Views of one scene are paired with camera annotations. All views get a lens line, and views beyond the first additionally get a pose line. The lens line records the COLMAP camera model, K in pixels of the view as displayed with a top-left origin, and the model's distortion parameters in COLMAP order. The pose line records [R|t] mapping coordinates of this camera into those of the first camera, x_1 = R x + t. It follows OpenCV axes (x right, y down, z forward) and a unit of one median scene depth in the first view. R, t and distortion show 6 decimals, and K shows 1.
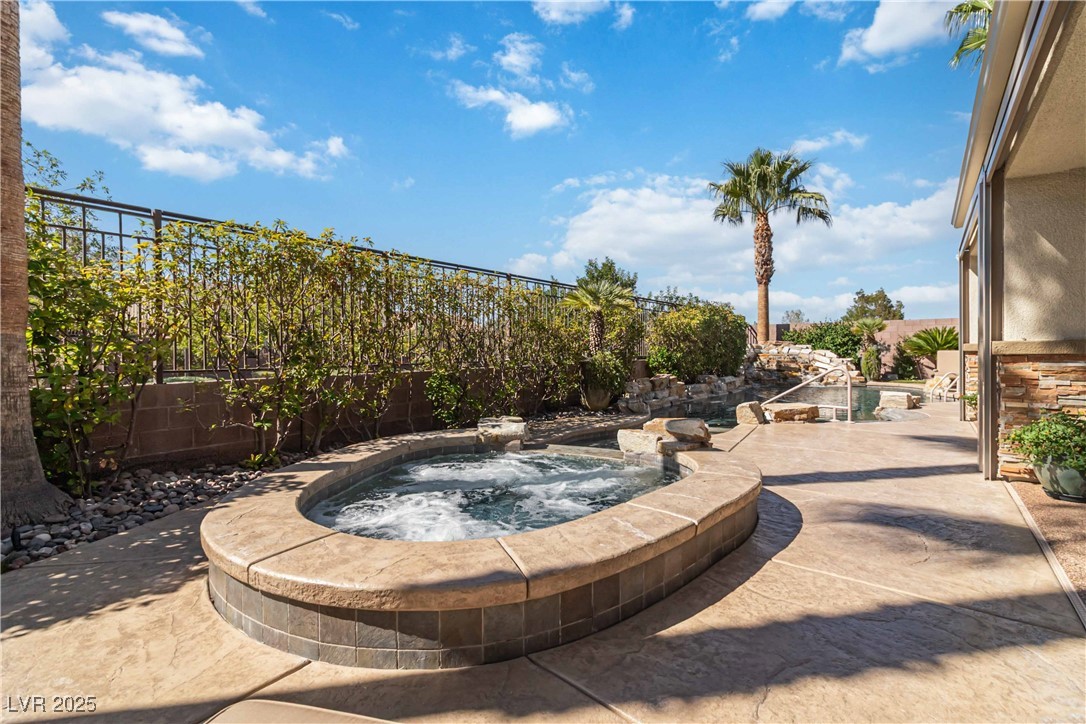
lens RADIAL K [[506.0, 0, 551.0], [0, 506.0, 352.2], [0, 0, 1]] dist [0.000542, 0.000166]
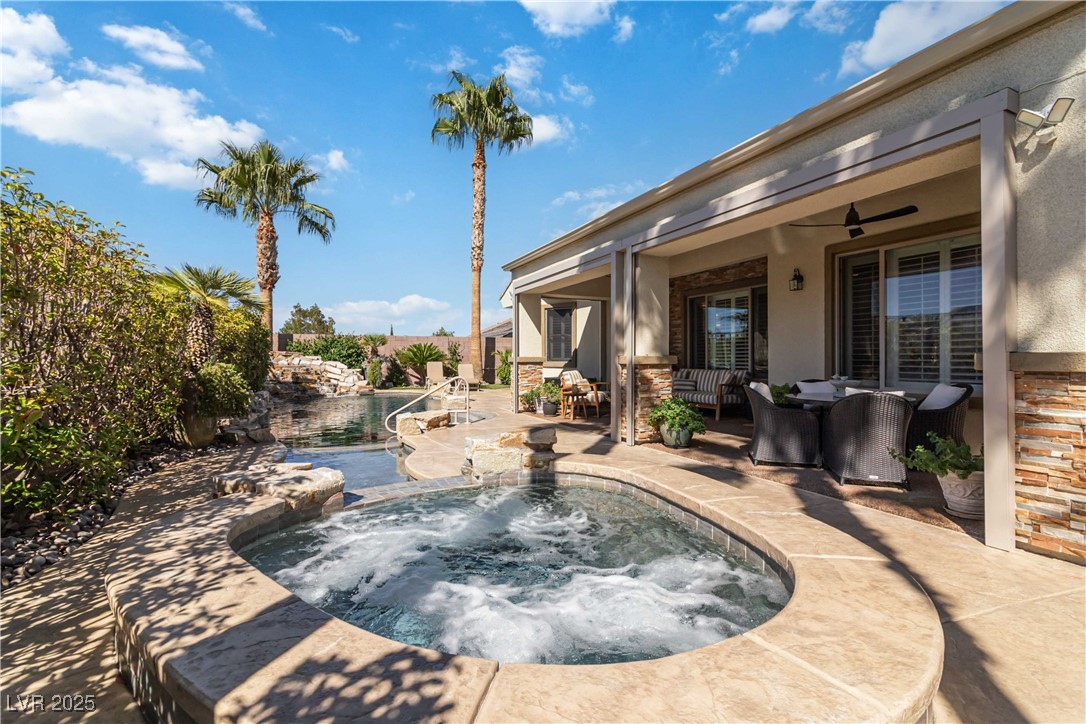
lens RADIAL K [[503.8, 0, 551.7], [0, 503.8, 357.7], [0, 0, 1]] dist [0.000855, 0.000353]
pose [[0.472892, 0.007186, 0.881091, -0.159572], [0.003212, 0.999946, -0.009879, -0.000190], [-0.881115, 0.007502, 0.472843, 0.128887]]
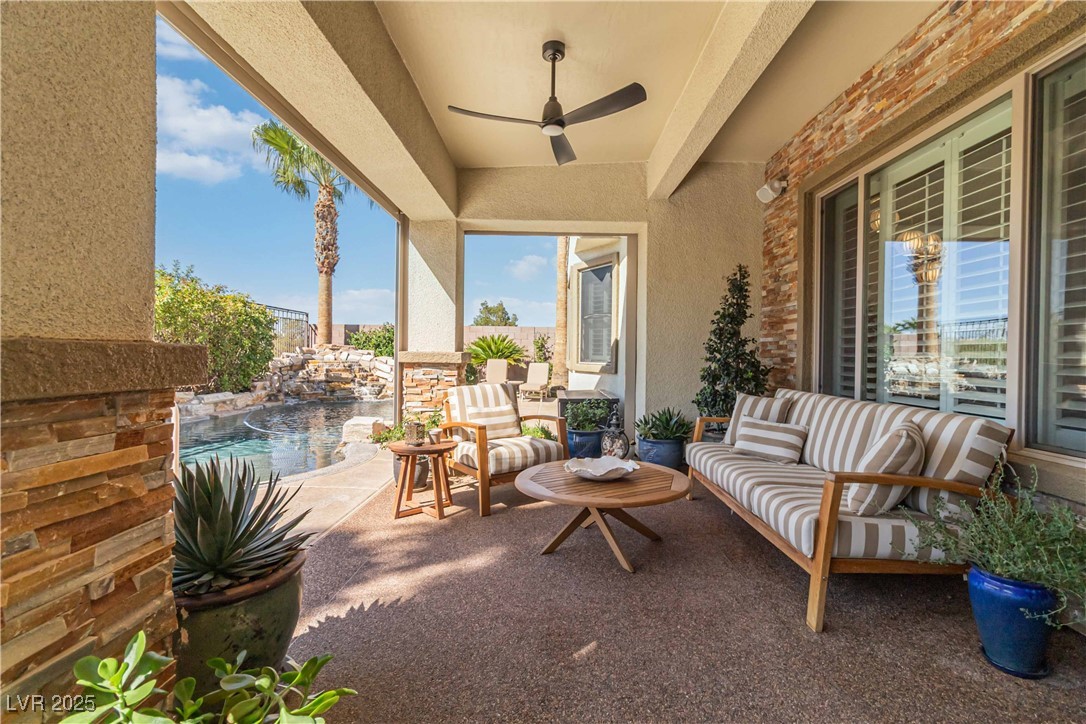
lens RADIAL K [[498.1, 0, 547.5], [0, 498.1, 360.7], [0, 0, 1]] dist [-0.001465, -0.001041]
pose [[0.809898, 0.011772, 0.586452, 0.275395], [-0.016348, 0.999863, 0.002507, -0.004332], [-0.586343, -0.011617, 0.809980, 0.166442]]
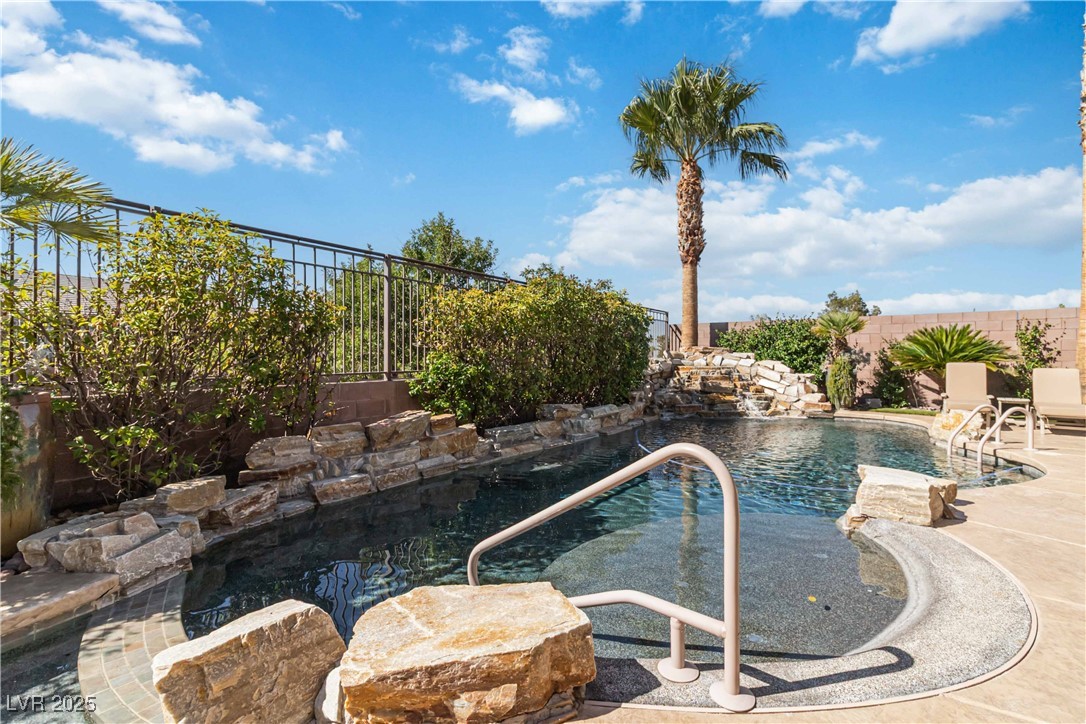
lens RADIAL K [[515.4, 0, 555.1], [0, 515.4, 361.5], [0, 0, 1]] dist [0.003226, 0.000420]
pose [[0.998624, 0.003470, 0.052336, 0.228697], [-0.003543, 0.999993, 0.001305, -0.003291], [-0.052331, -0.001489, 0.998629, 0.355055]]
